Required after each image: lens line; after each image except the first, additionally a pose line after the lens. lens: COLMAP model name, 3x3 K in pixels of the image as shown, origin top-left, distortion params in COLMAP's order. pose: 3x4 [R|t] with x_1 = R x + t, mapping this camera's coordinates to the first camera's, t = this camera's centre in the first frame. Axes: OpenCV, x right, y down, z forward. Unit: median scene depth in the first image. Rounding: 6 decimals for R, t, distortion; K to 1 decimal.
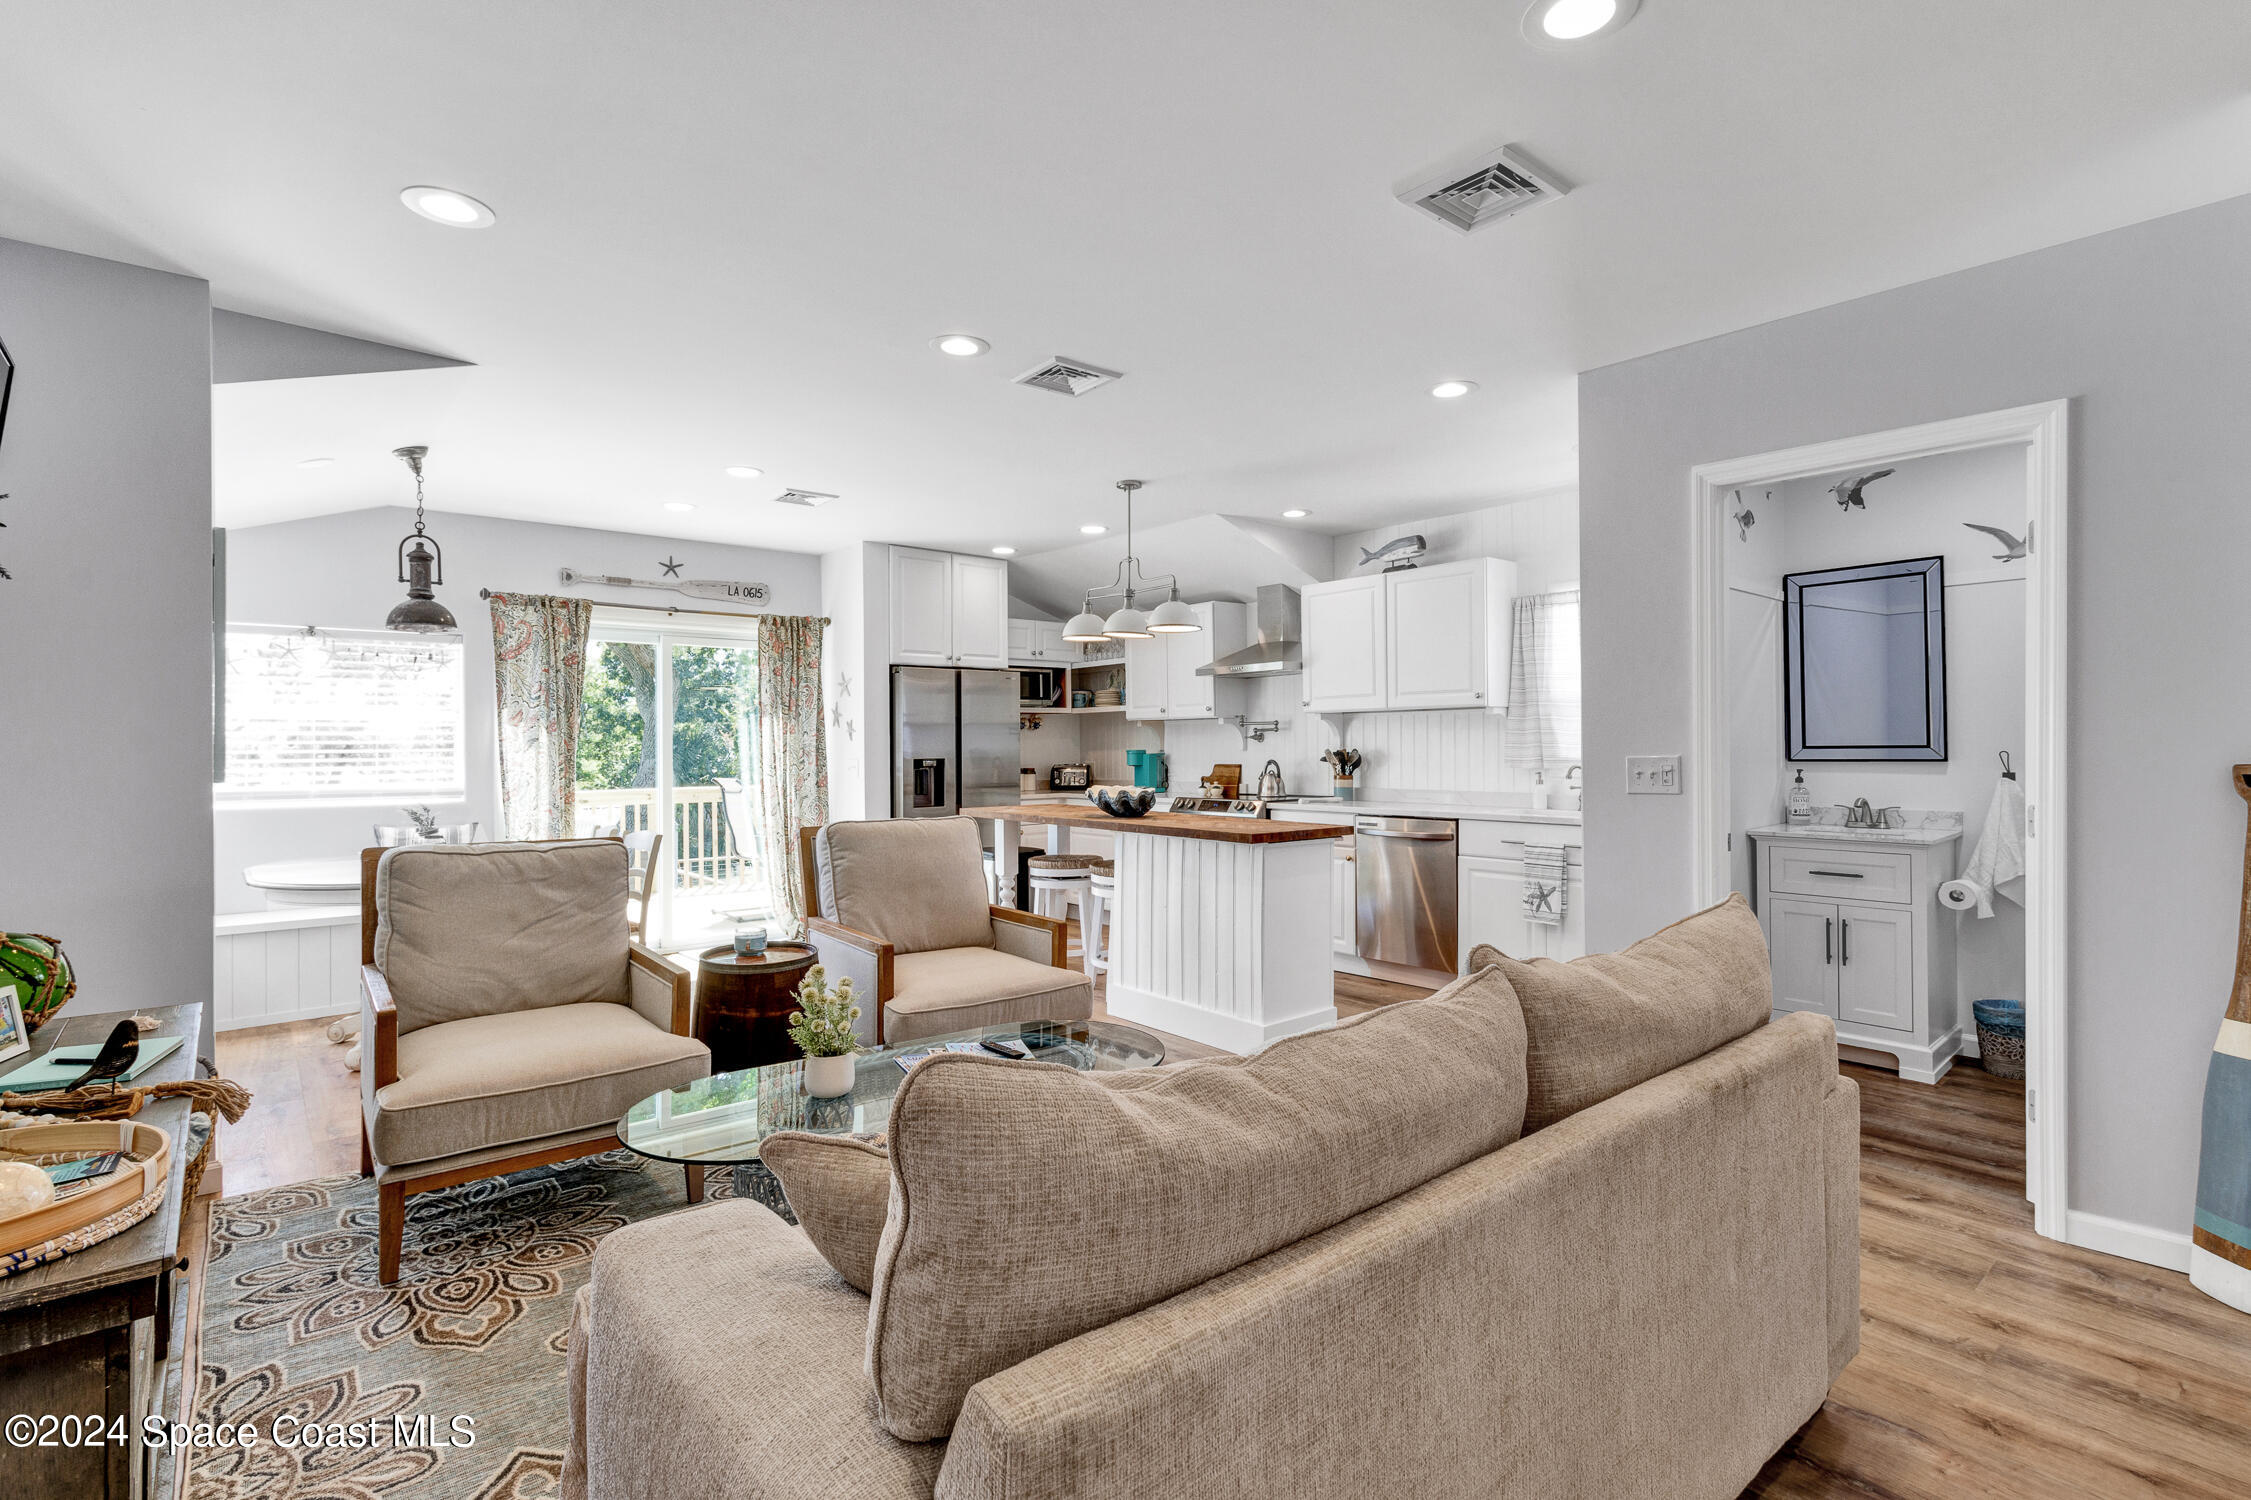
lens RADIAL K [[1040.0, 0, 1141.9], [0, 1040.0, 749.8], [0, 0, 1]] dist [0.002128, 0.000388]
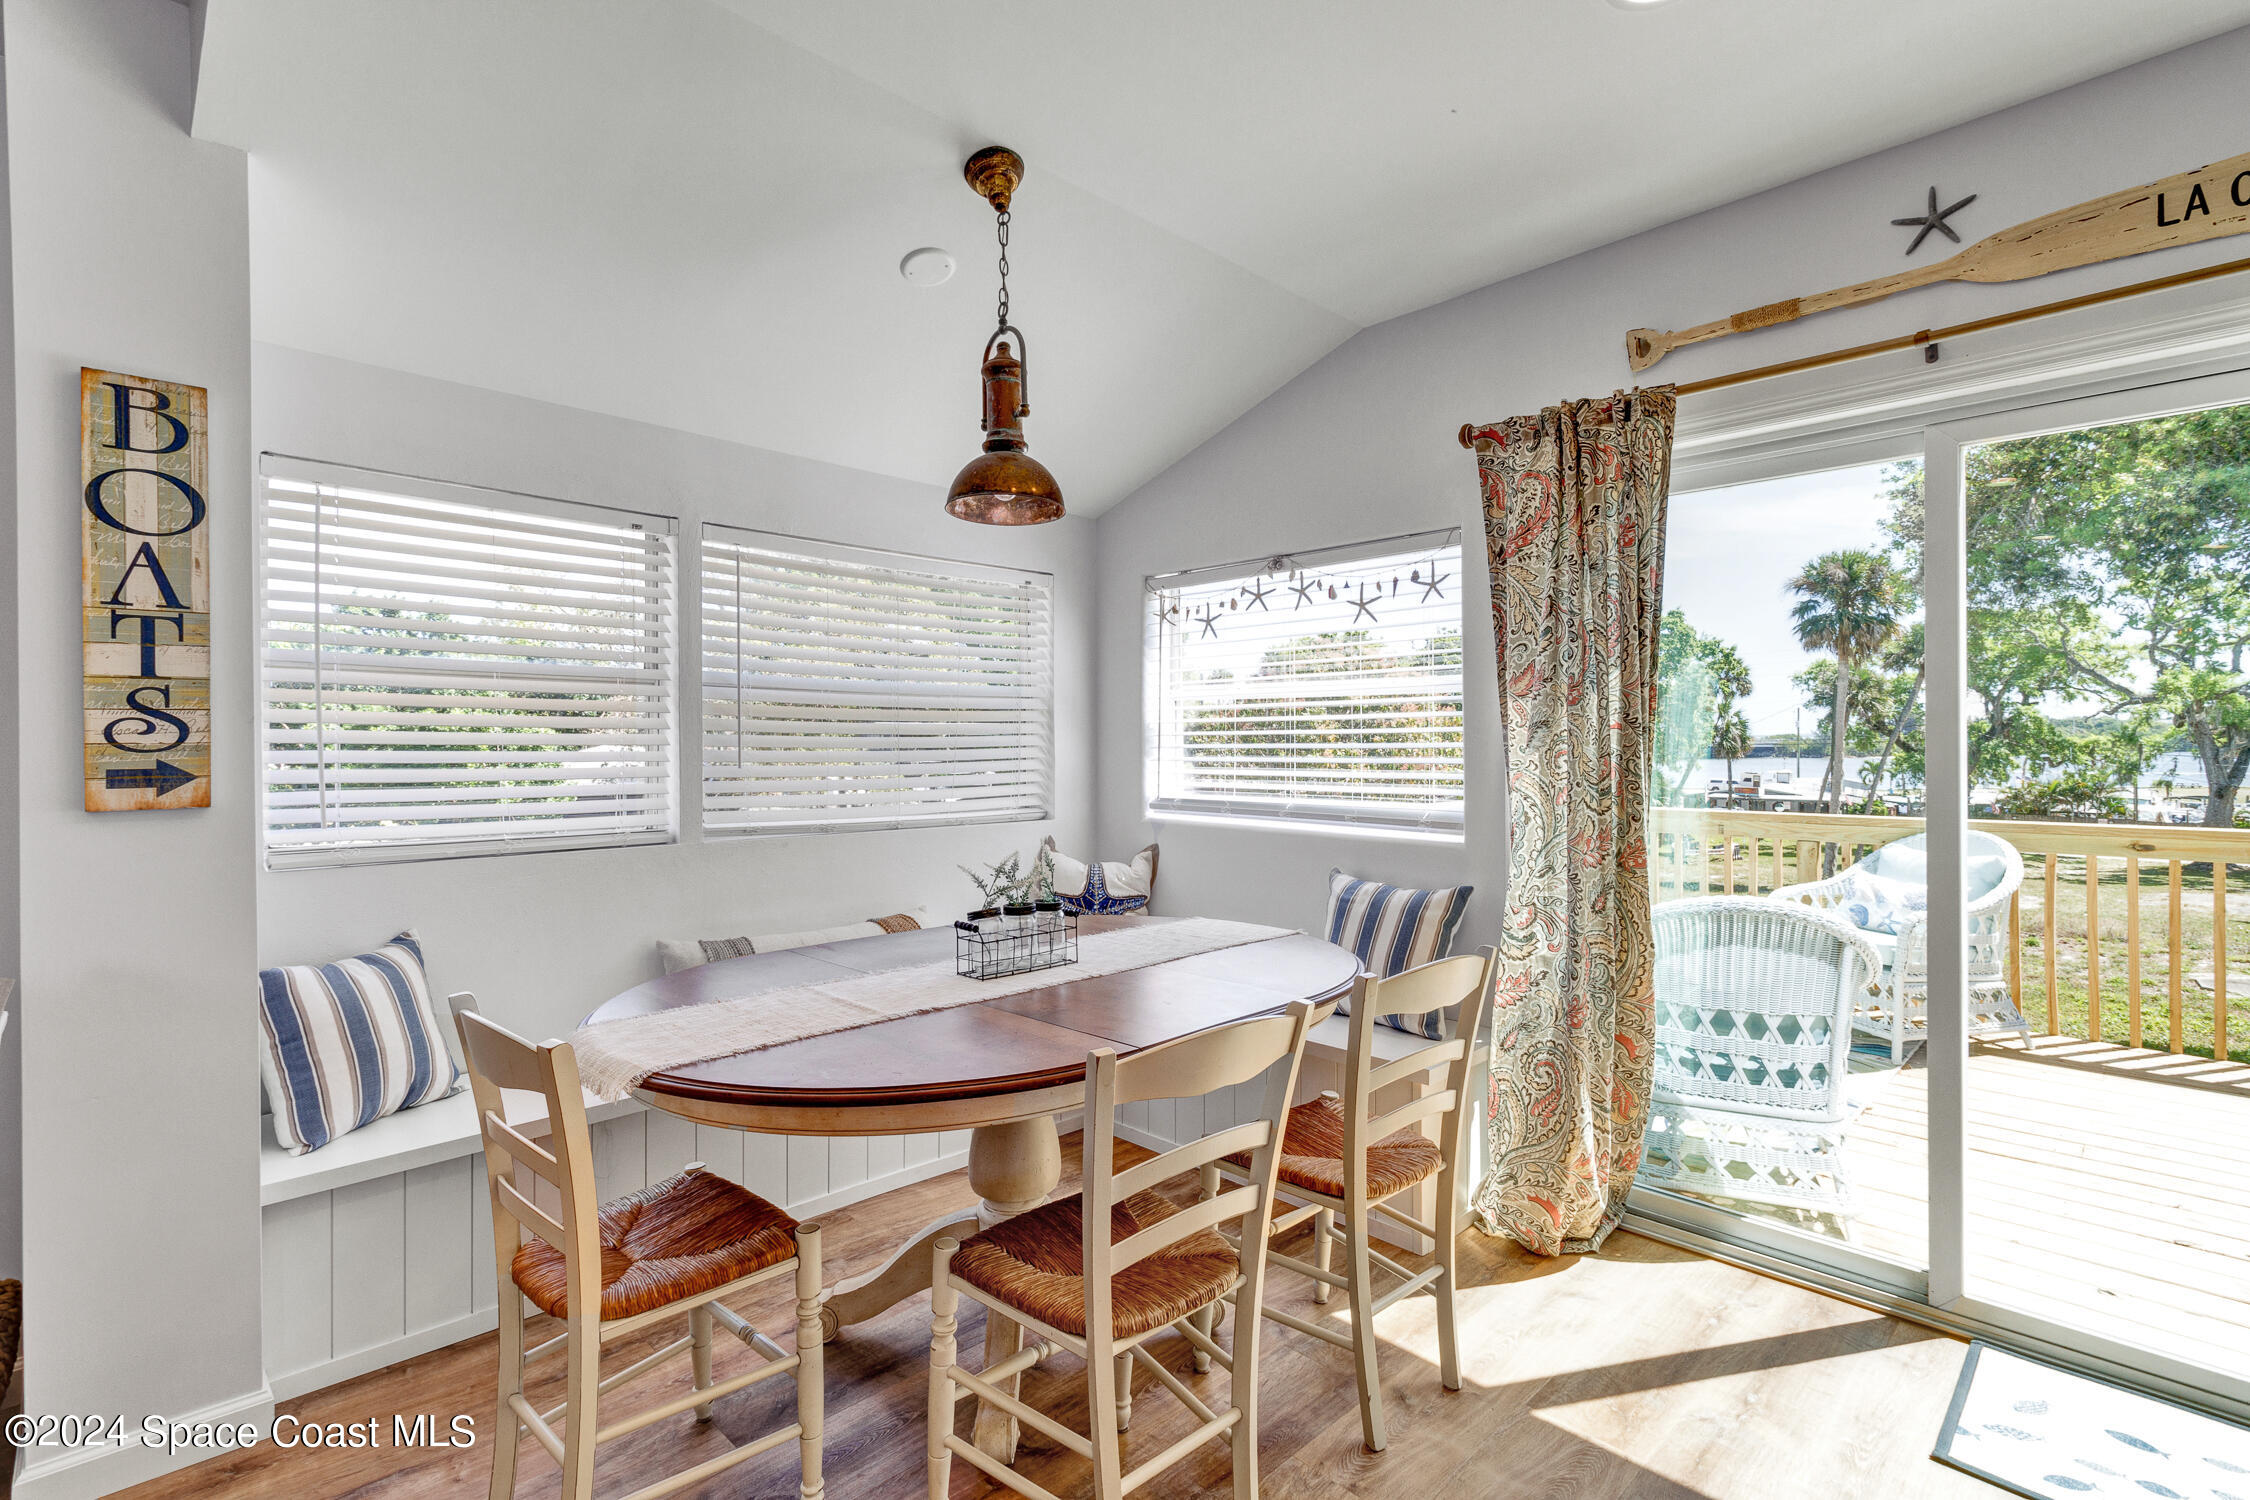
lens RADIAL K [[1044.8, 0, 1124.5], [0, 1044.8, 737.9], [0, 0, 1]] dist [0.001380, 0.000677]
pose [[0.069382, 0.004503, -0.997580, -0.151613], [0.000428, 0.999990, 0.004544, -0.006894], [0.997590, -0.000742, 0.069379, 0.870801]]
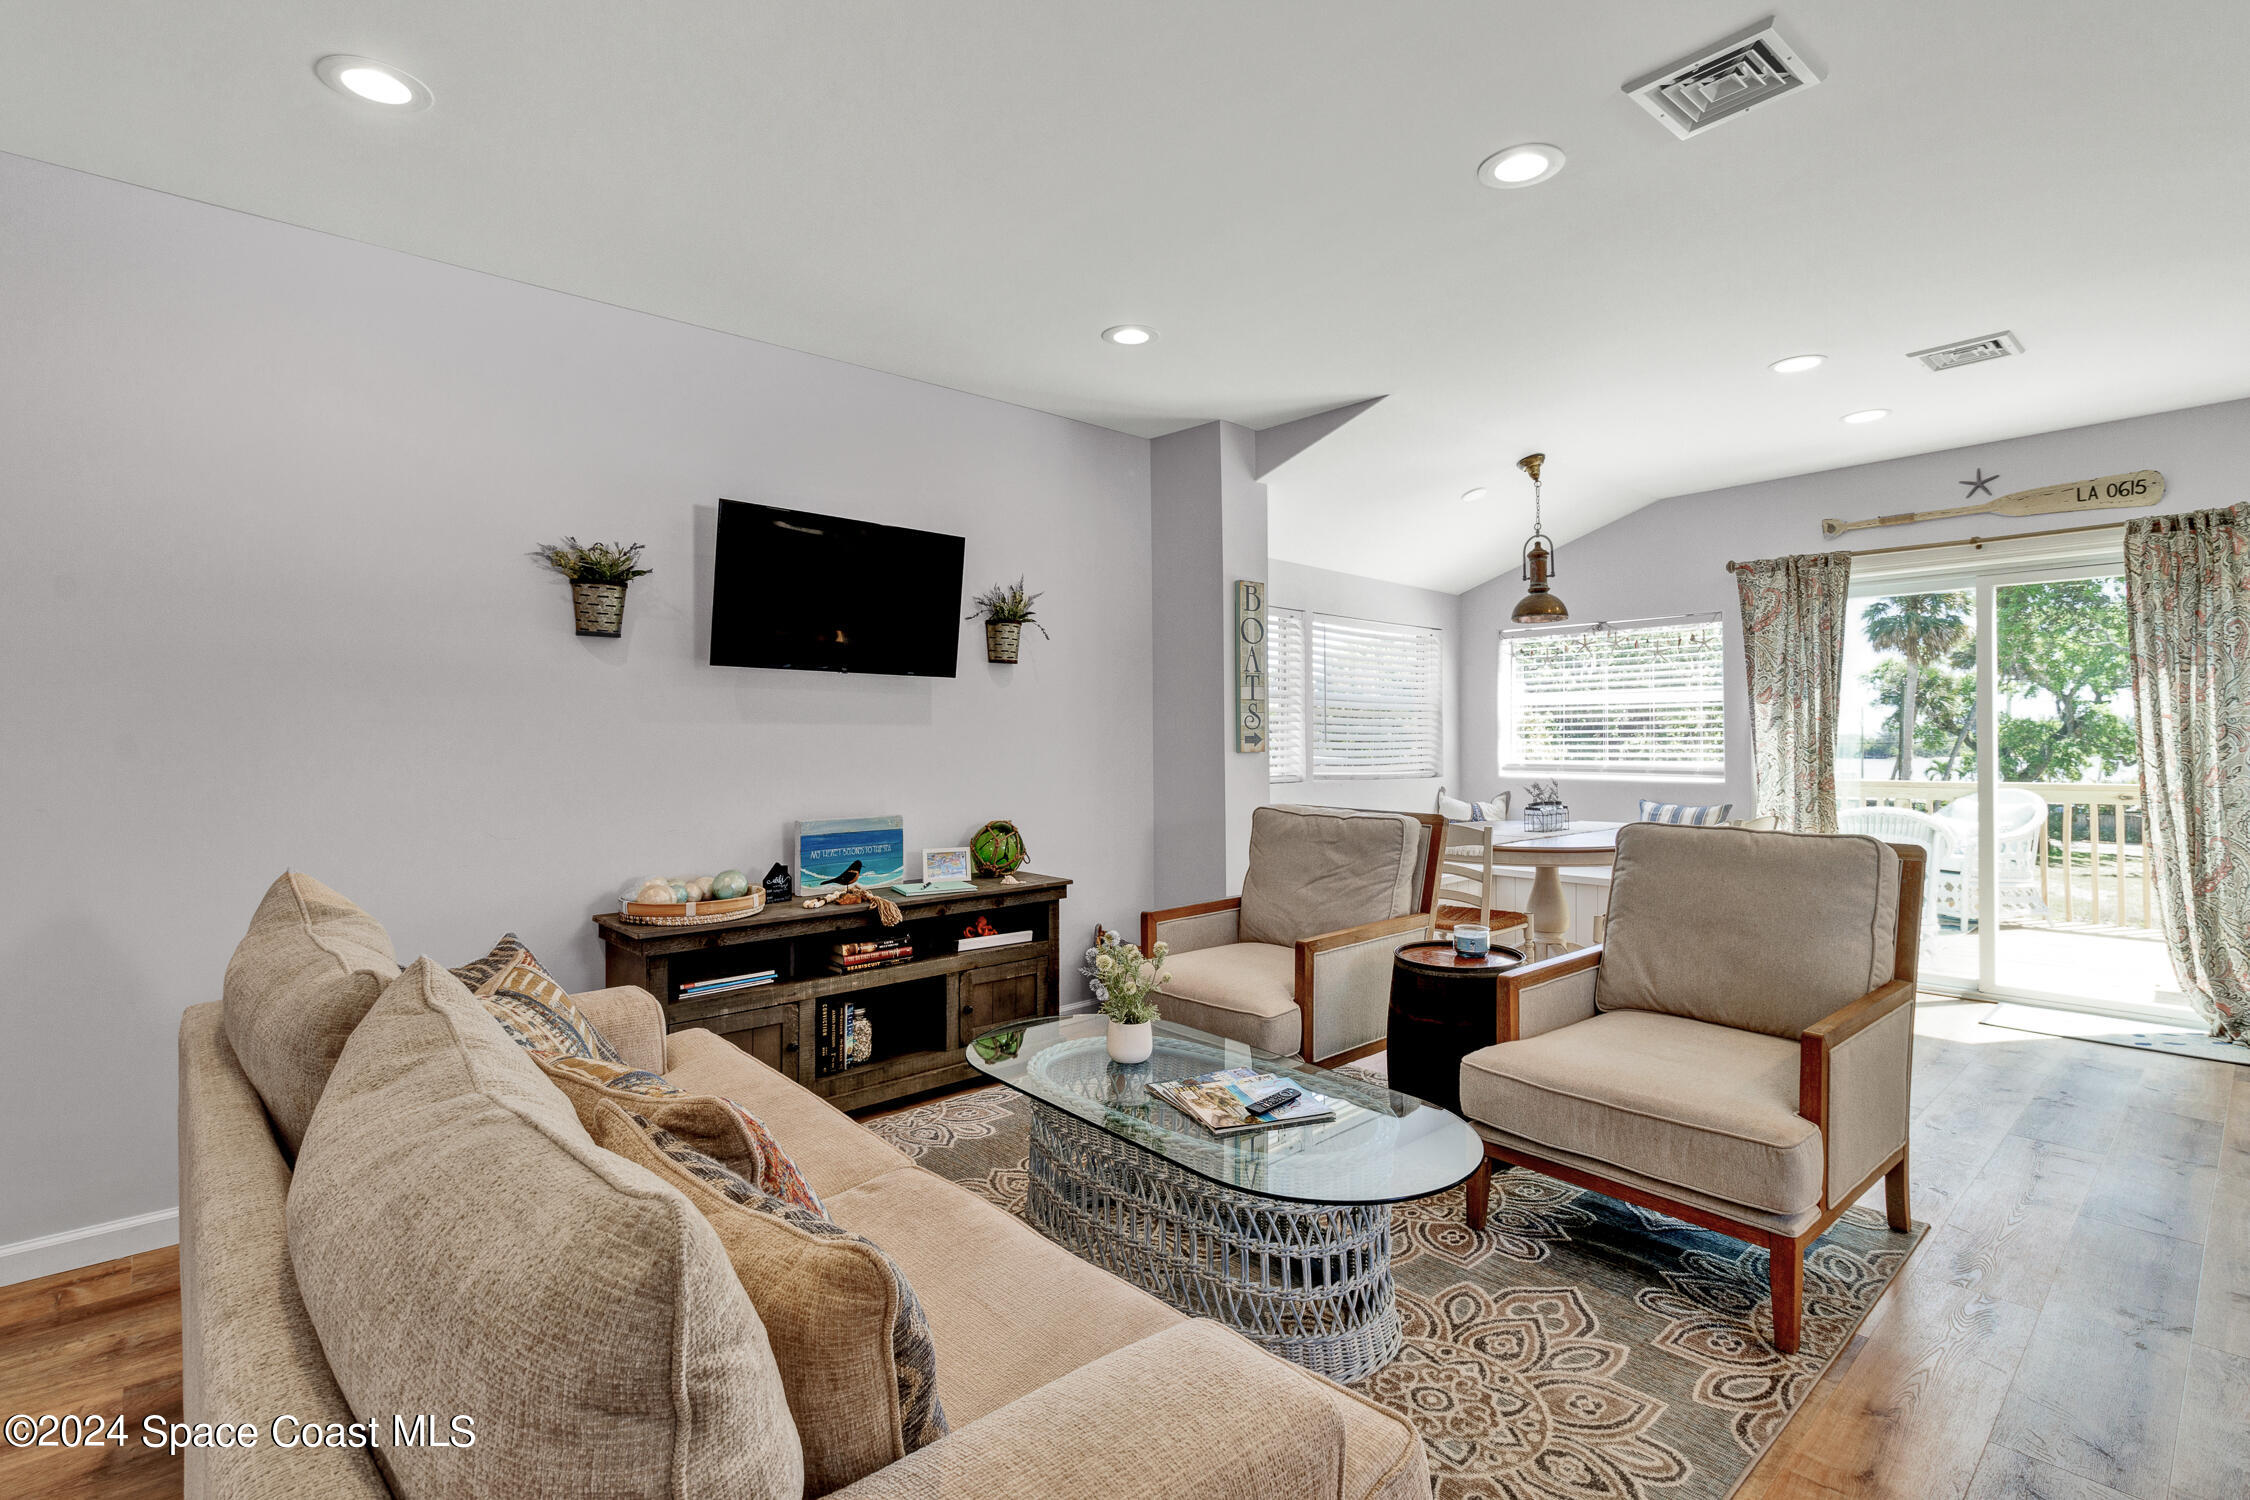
lens RADIAL K [[1057.3, 0, 1125.1], [0, 1057.3, 737.0], [0, 0, 1]] dist [-0.000120, -0.000257]
pose [[0.033654, 0.003064, -0.999429, 0.349425], [0.001840, 0.999993, 0.003128, 0.002870], [0.999432, -0.001945, 0.033648, 0.446917]]
